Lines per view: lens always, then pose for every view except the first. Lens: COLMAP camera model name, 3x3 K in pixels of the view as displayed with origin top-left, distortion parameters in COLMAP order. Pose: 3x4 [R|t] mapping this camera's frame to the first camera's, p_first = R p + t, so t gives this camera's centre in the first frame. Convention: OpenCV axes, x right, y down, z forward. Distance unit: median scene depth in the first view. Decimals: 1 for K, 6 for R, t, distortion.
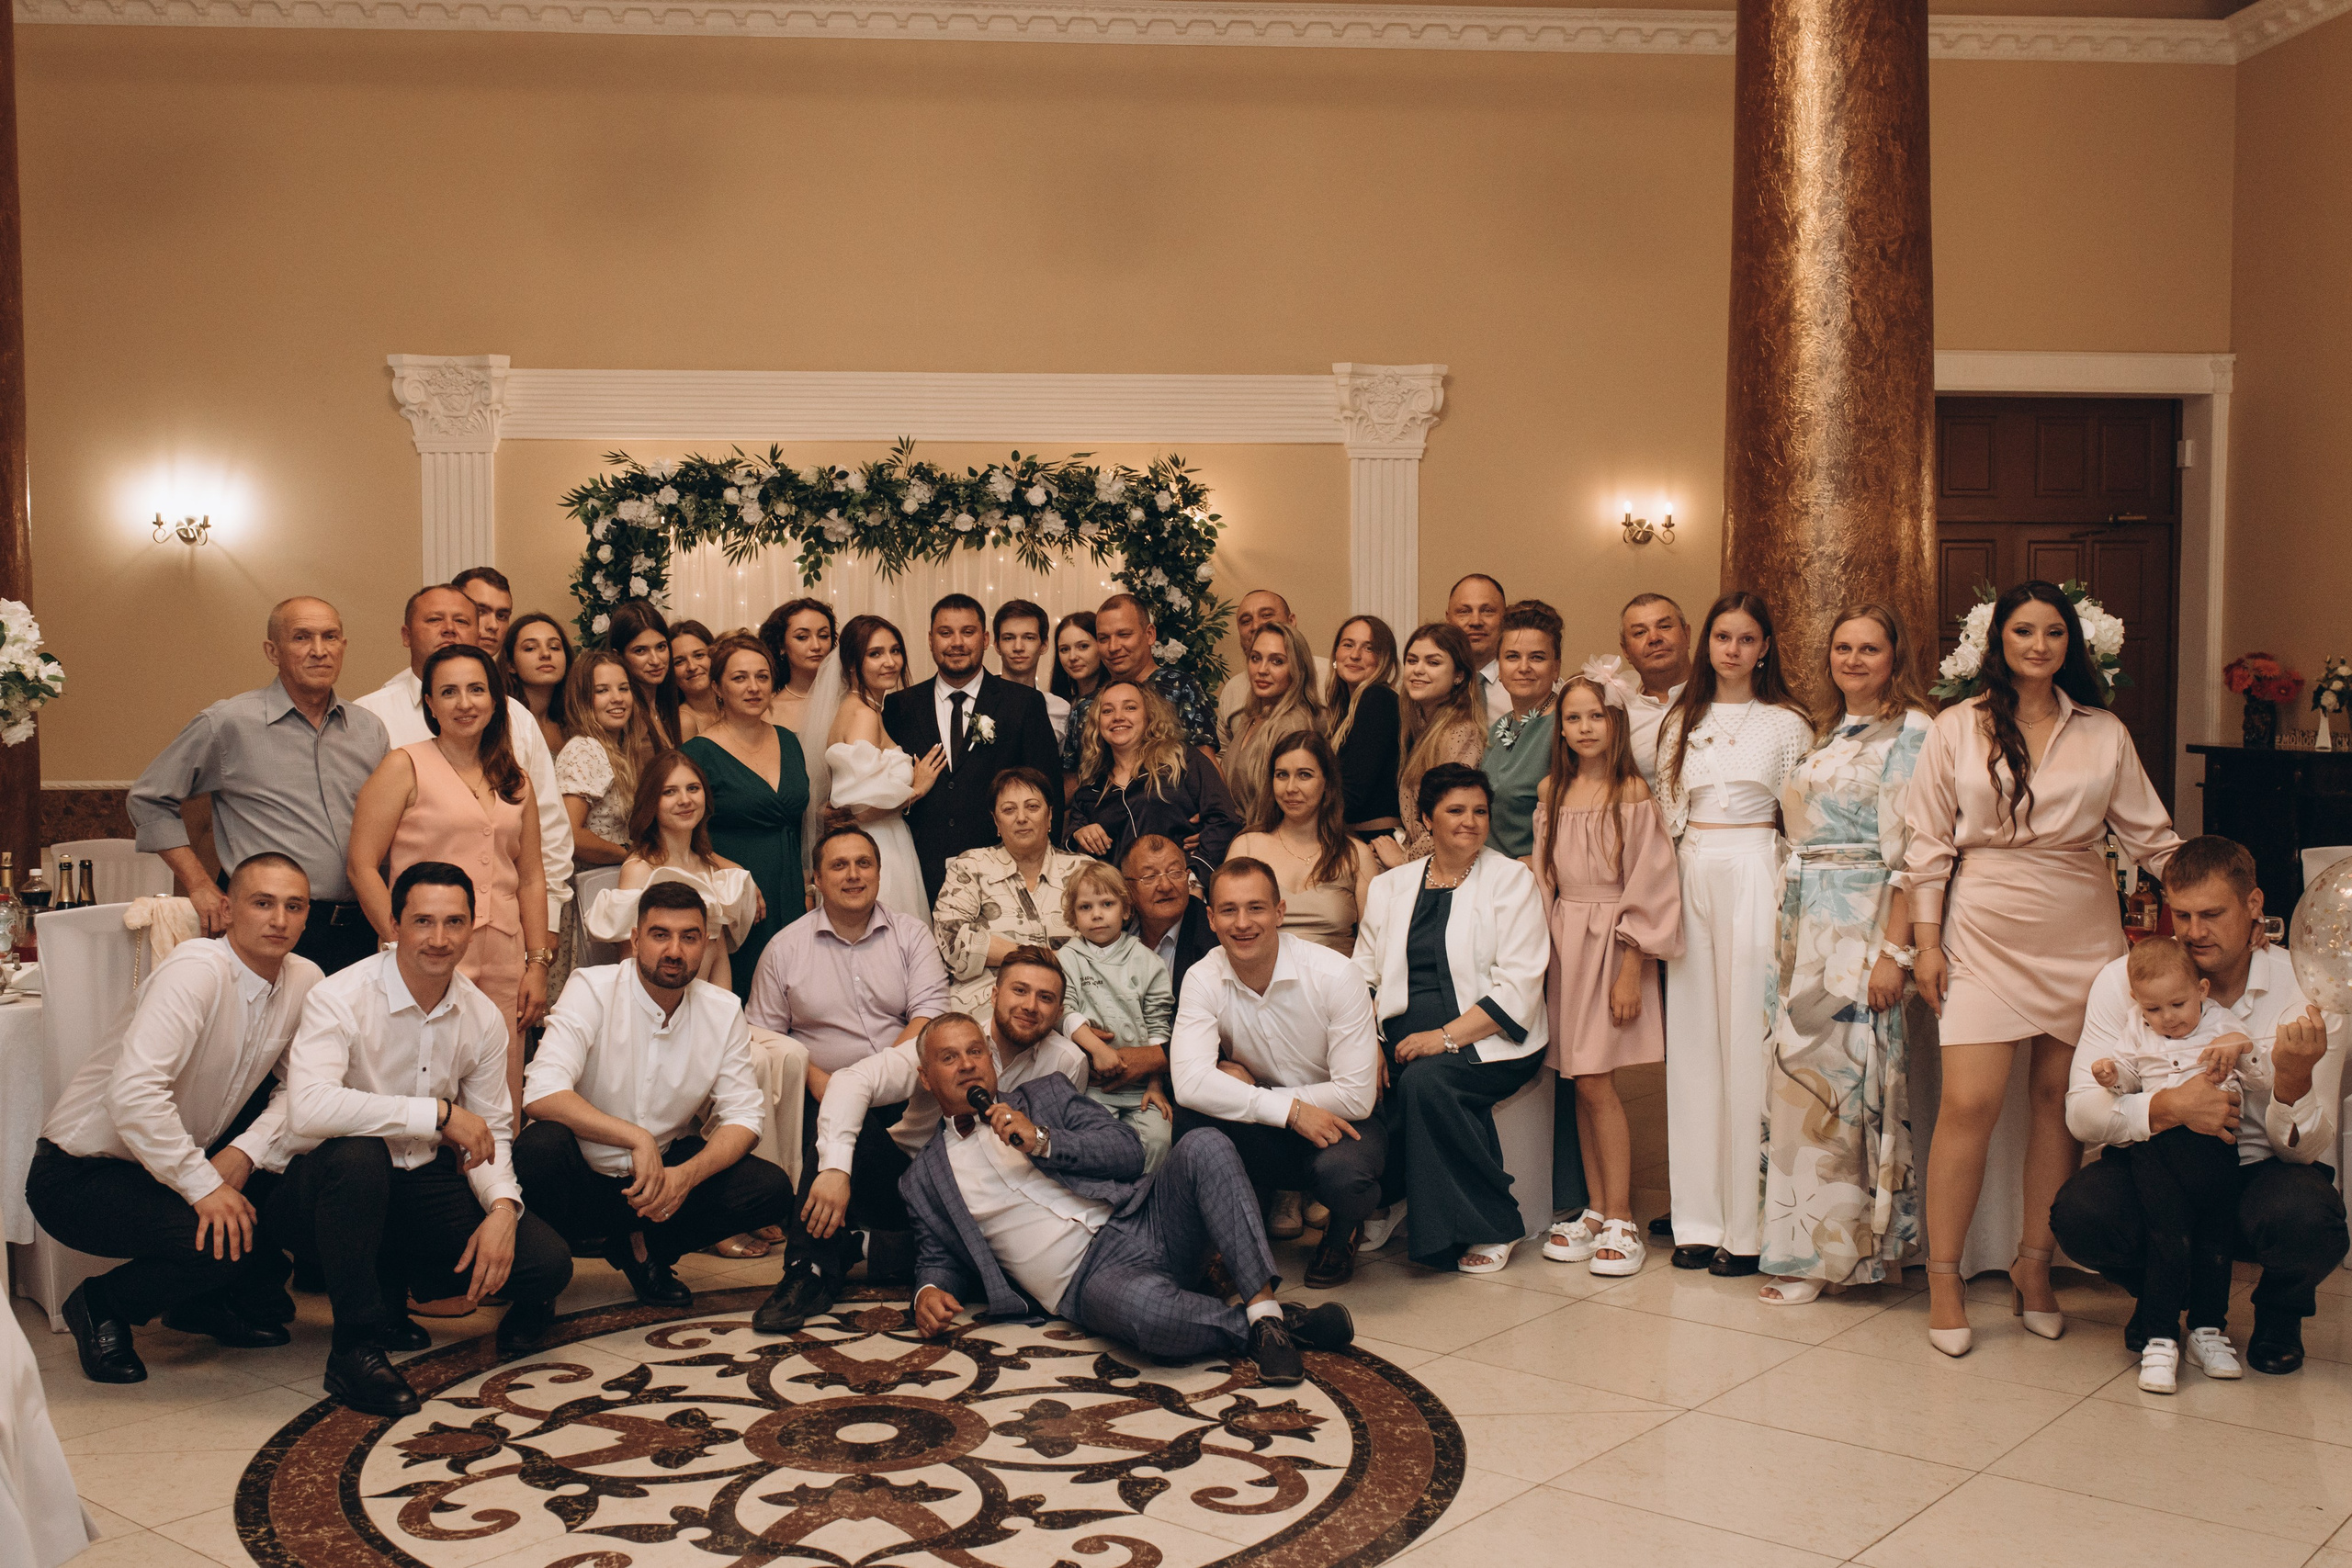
lens RADIAL K [[2364.0, 0, 1151.2], [0, 2364.0, 722.3], [0, 0, 1]] dist [0.001798, -0.000926]
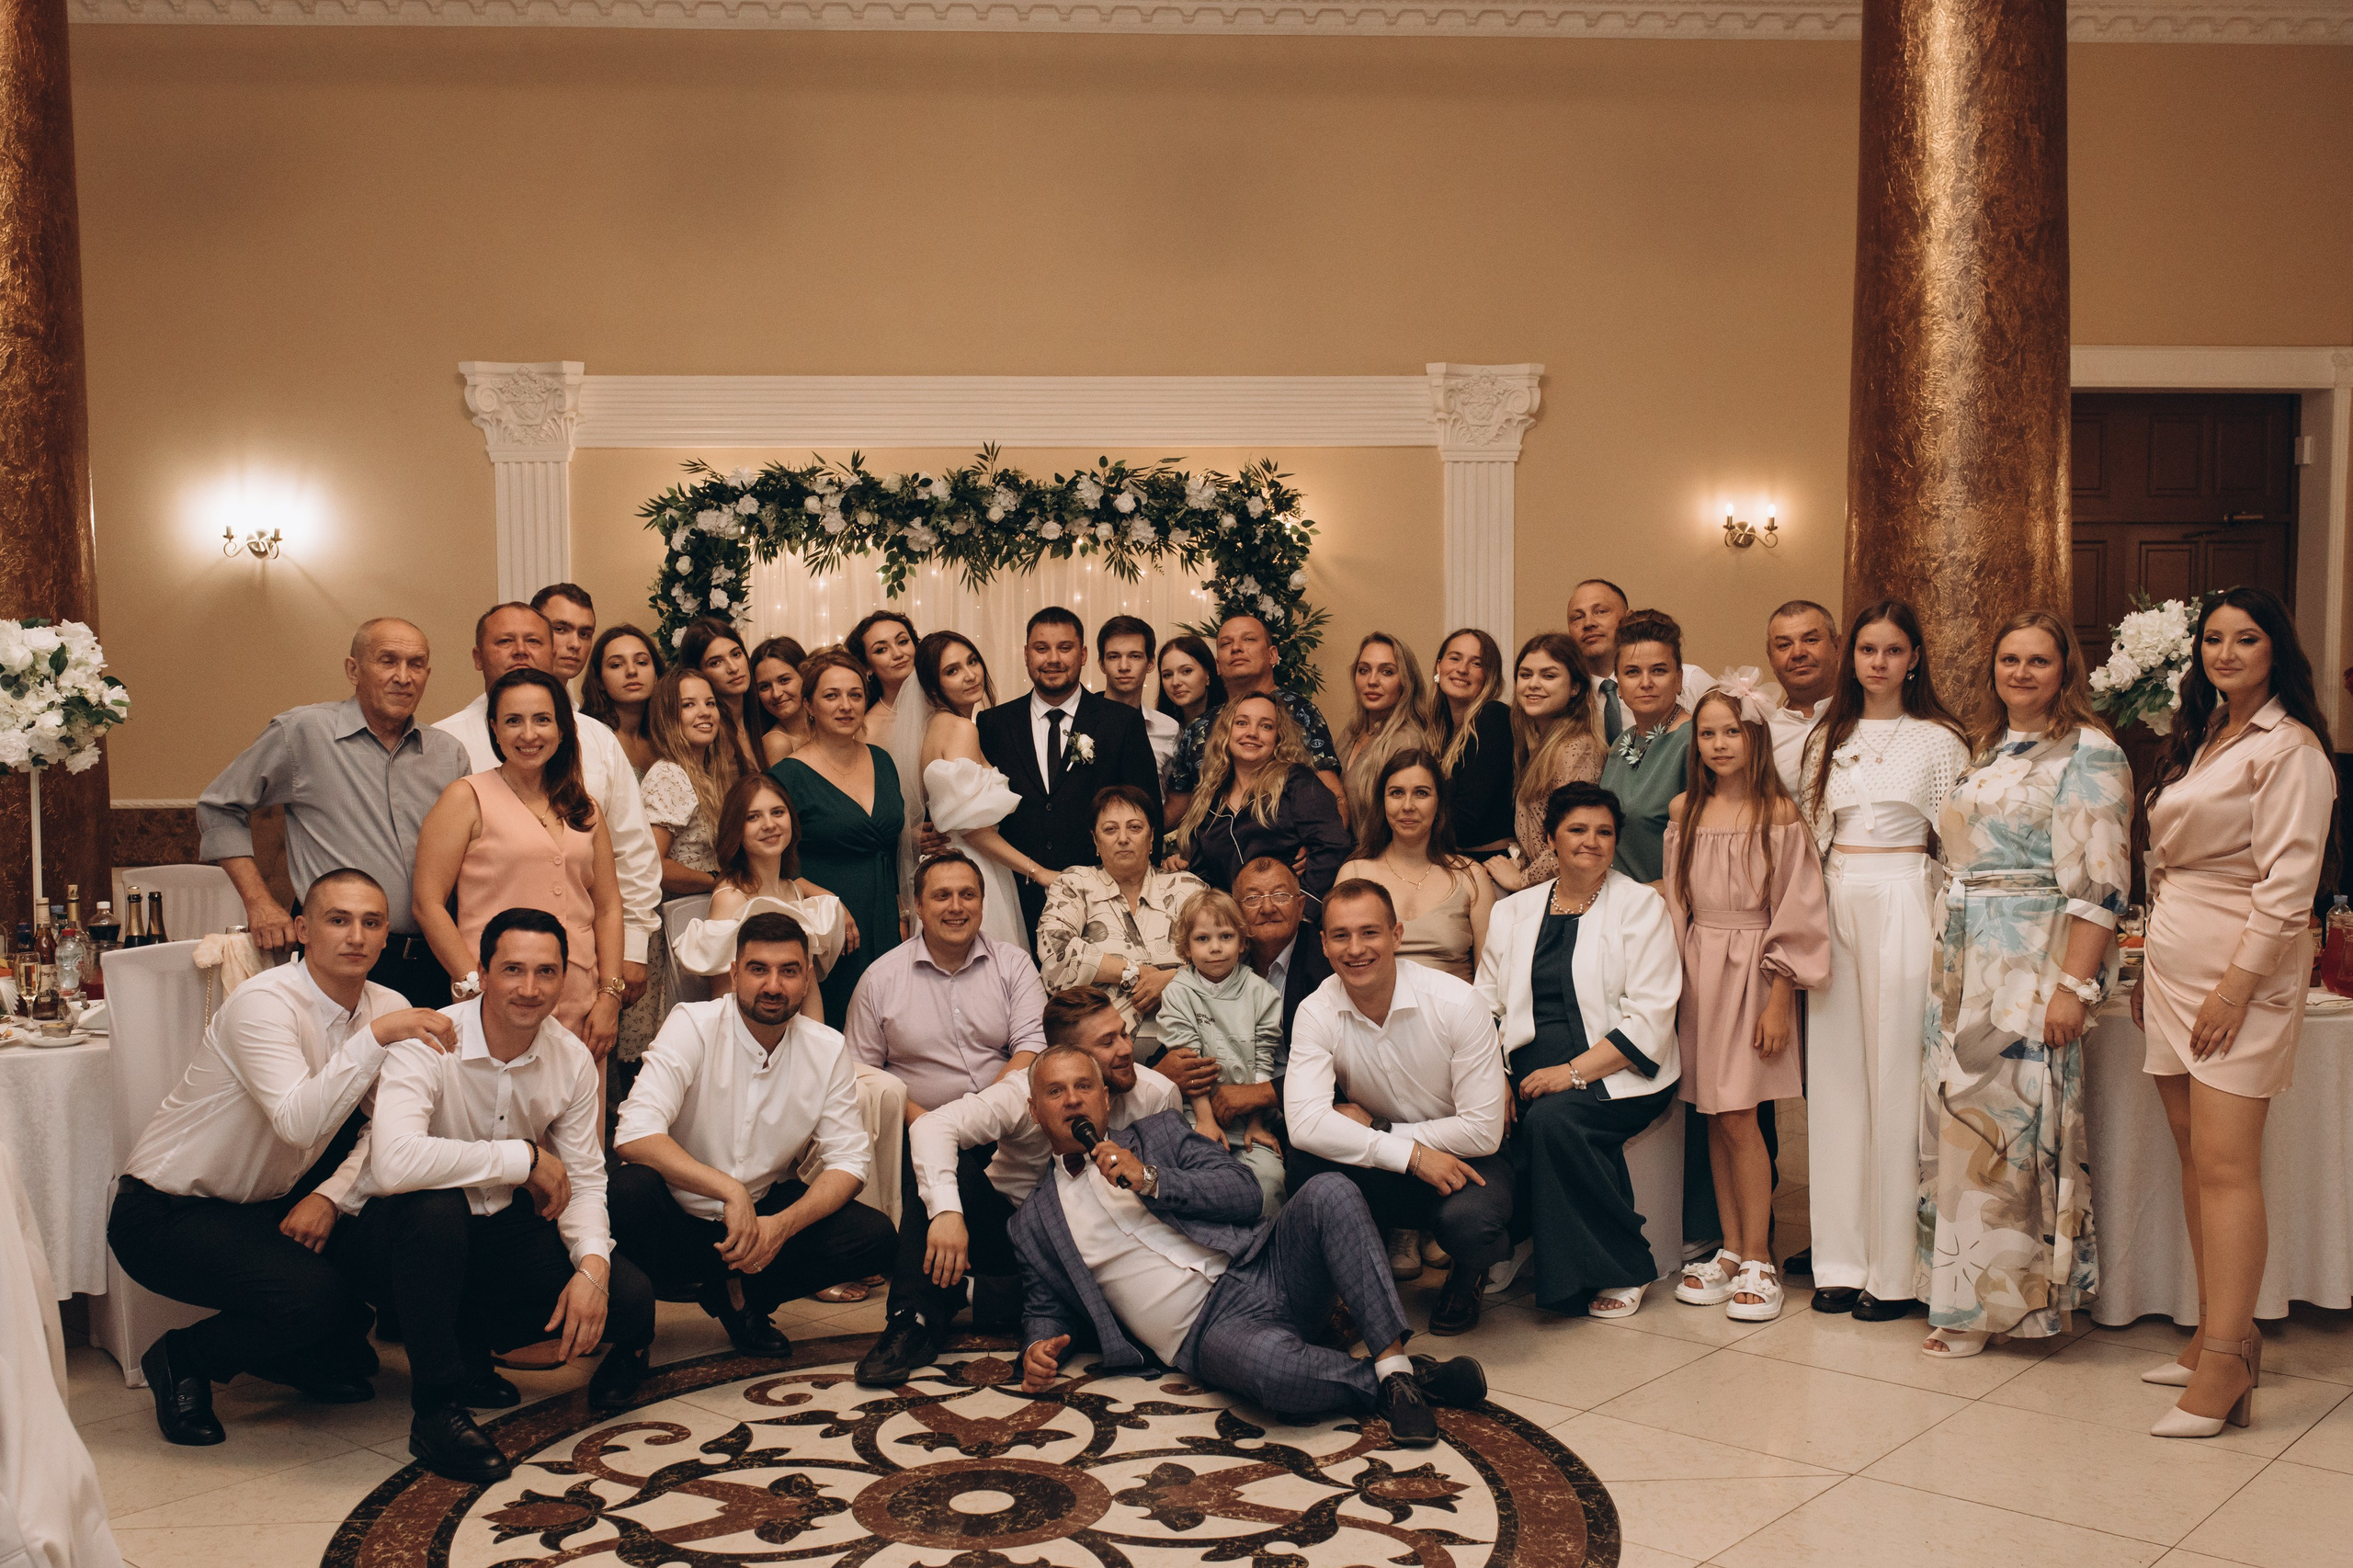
lens RADIAL K [[2329.9, 0, 1176.5], [0, 2329.9, 784.0], [0, 0, 1]] dist [0.001152, -0.000625]
pose [[0.999874, -0.004917, -0.015106, -0.016361], [0.005316, 0.999635, 0.026472, -0.006464], [0.014971, -0.026549, 0.999535, 0.047278]]
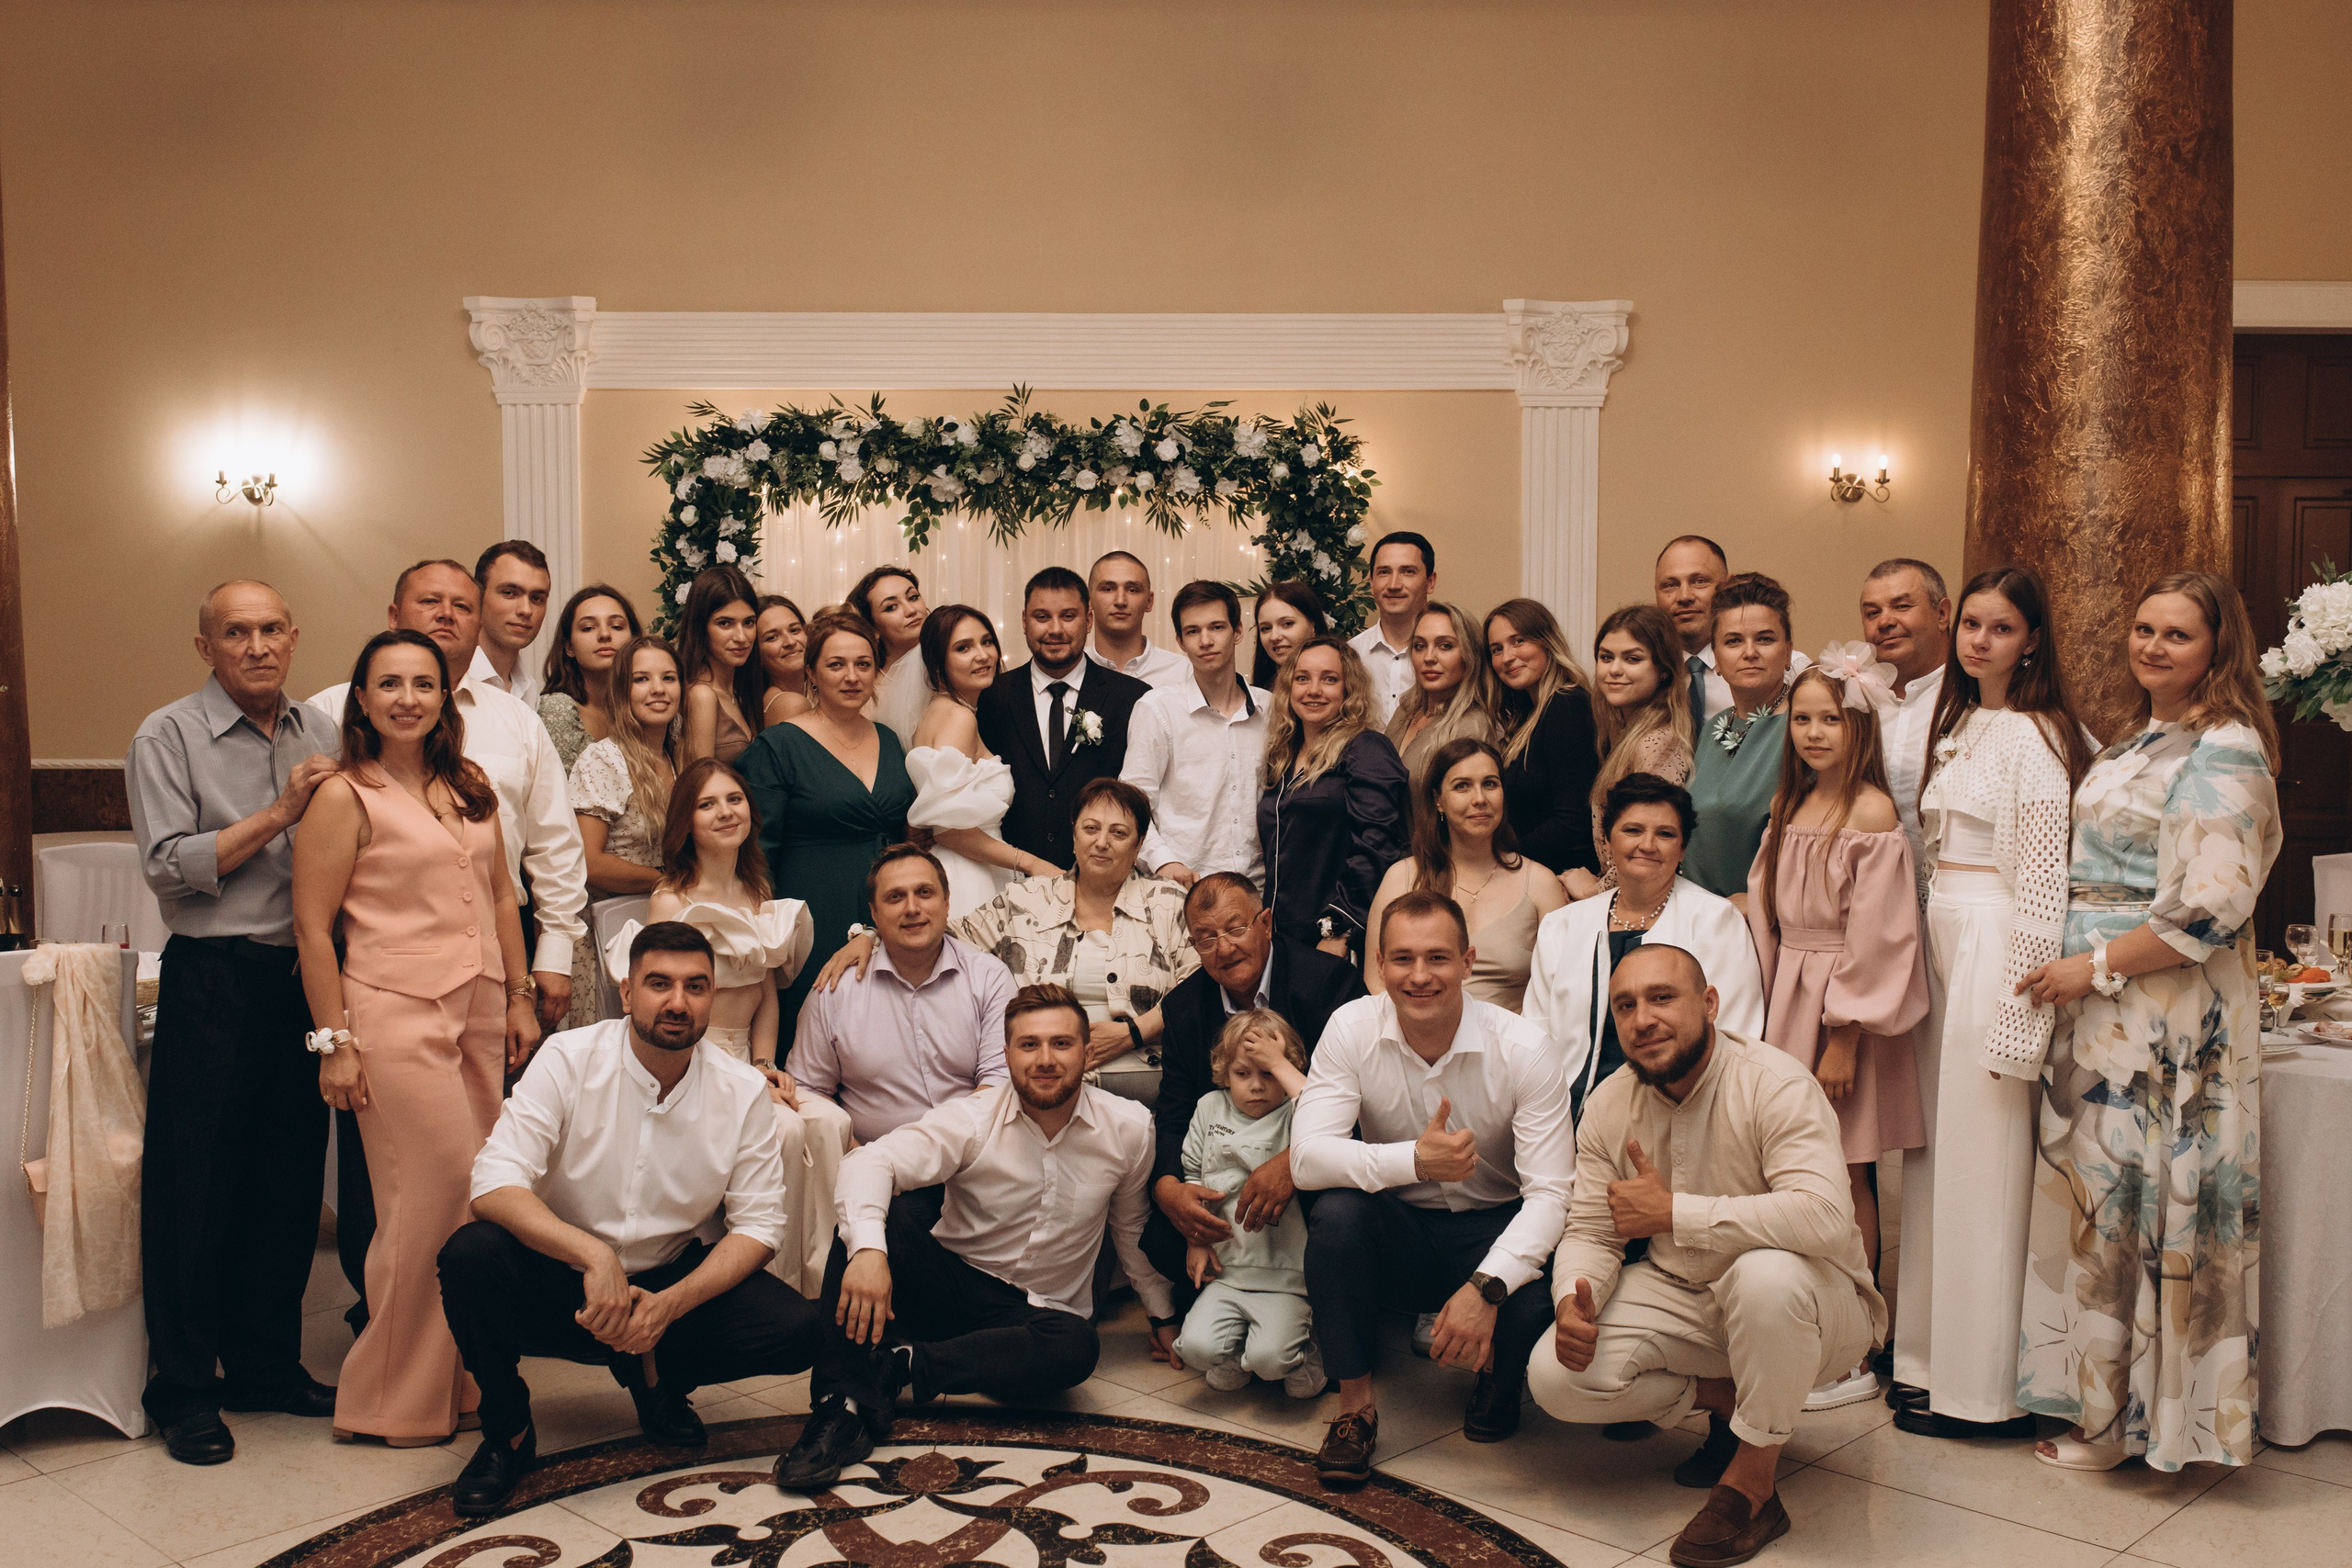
lens RADIAL K [[2290.5, 0, 1163.2], [0, 2290.5, 732.0], [0, 0, 1]] dist [-0.000708, 0.001615]
pose [[0.997565, 0.005960, -0.069490, 0.012837], [-0.004014, 0.999597, 0.028101, -0.016555], [0.069629, -0.027754, 0.997187, 0.163564]]
